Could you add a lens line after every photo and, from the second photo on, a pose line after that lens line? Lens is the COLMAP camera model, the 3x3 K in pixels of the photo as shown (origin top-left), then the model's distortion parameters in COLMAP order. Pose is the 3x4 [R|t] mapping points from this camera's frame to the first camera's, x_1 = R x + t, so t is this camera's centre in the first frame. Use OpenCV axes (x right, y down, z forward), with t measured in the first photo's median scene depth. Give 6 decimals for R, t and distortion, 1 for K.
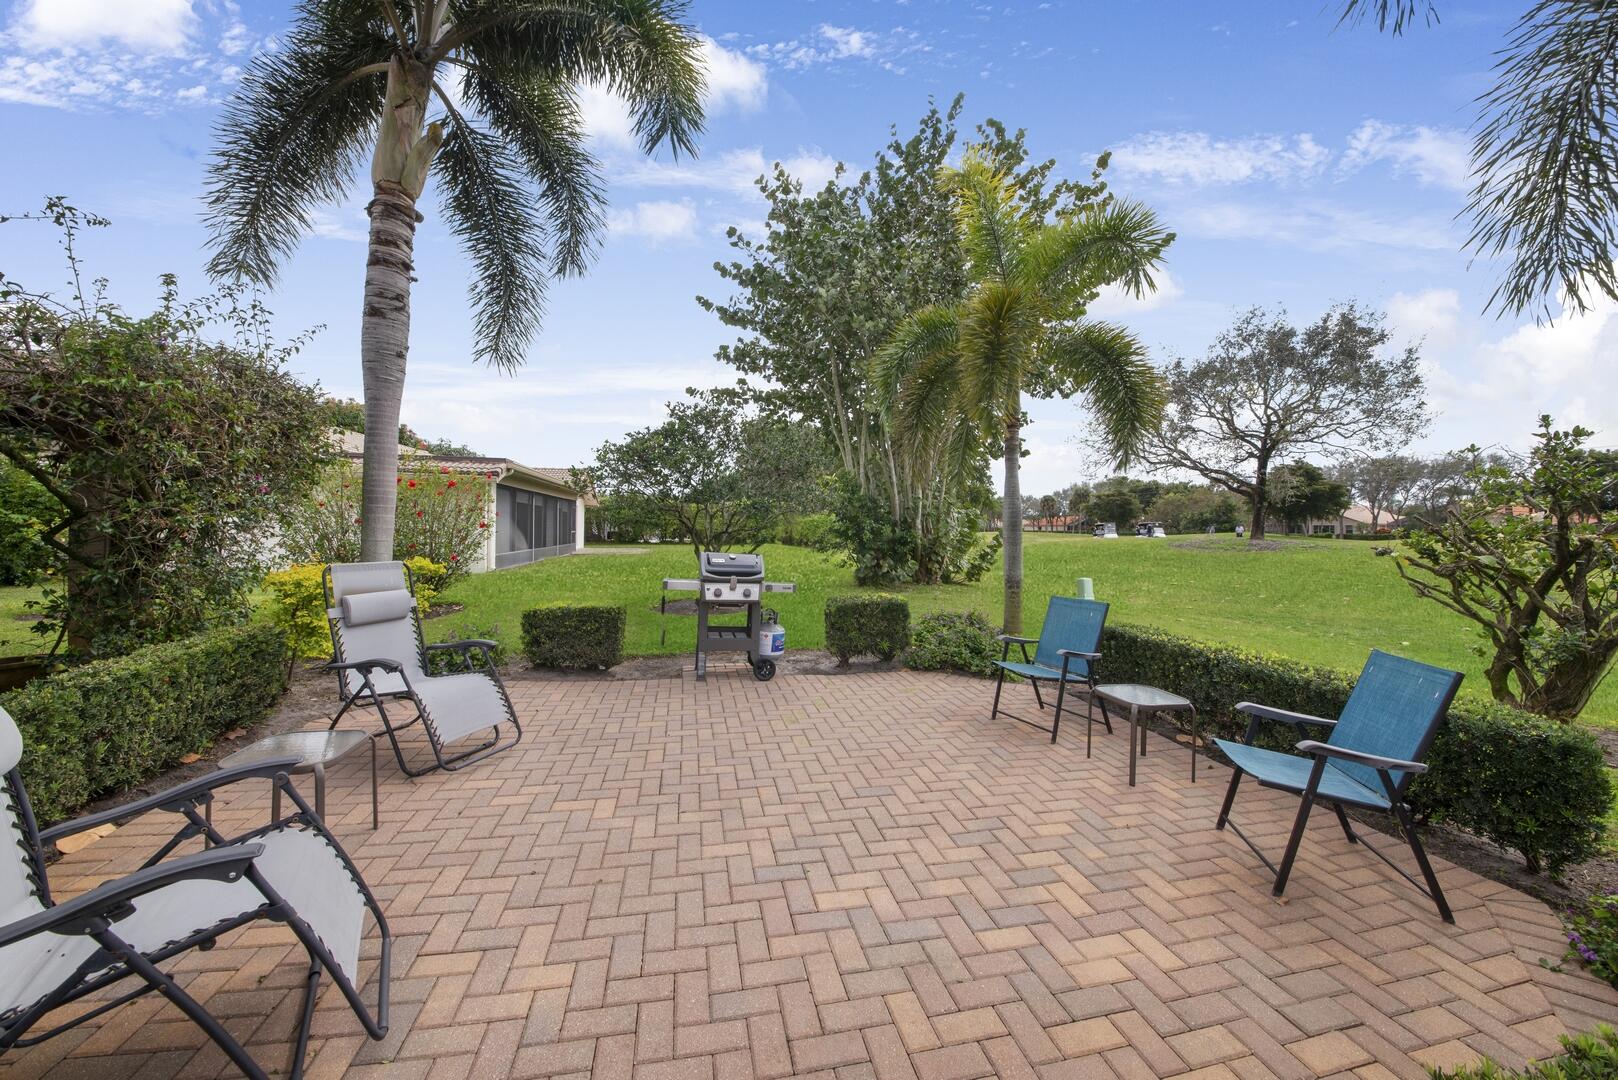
lens RADIAL K [[573.8, 0, 812.3], [0, 573.8, 532.3], [0, 0, 1]] dist [-0.000743, -0.002337]
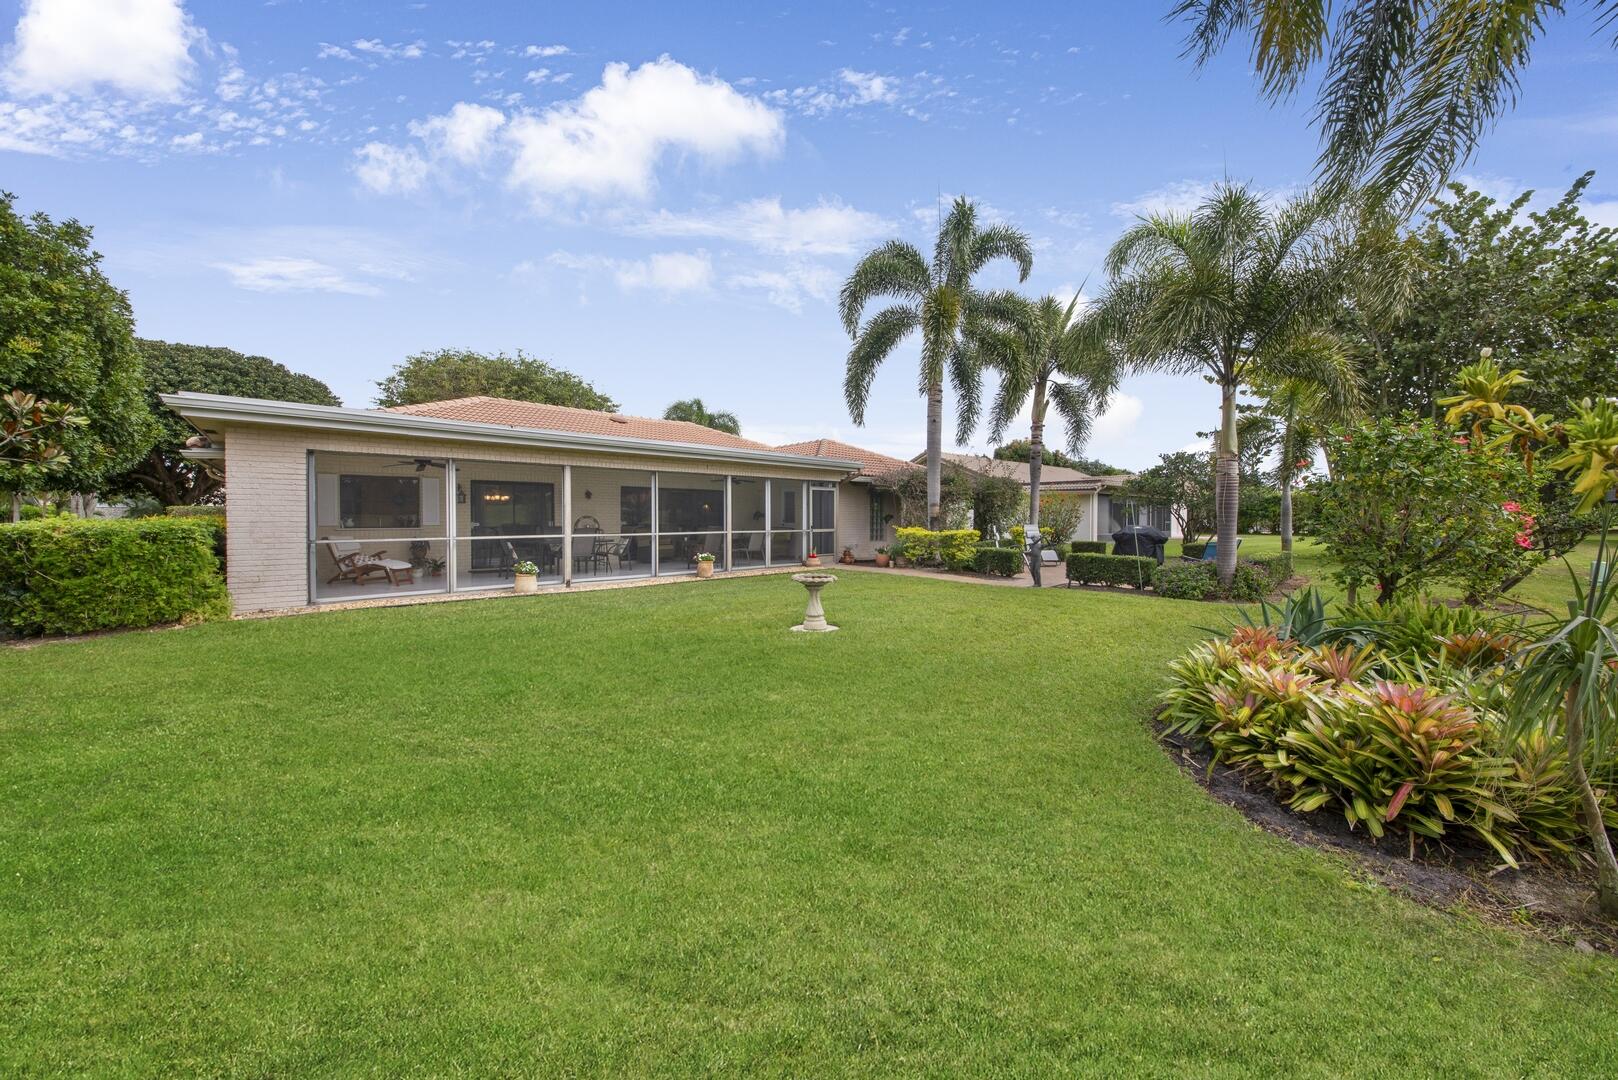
lens RADIAL K [[573.8, 0, 808.7], [0, 573.8, 529.5], [0, 0, 1]] dist [-0.000743, -0.002337]
pose [[0.508596, 0.011864, -0.860924, 0.818652], [-0.004942, 0.999929, 0.010860, 0.016169], [0.860991, -0.001268, 0.508618, -1.031666]]
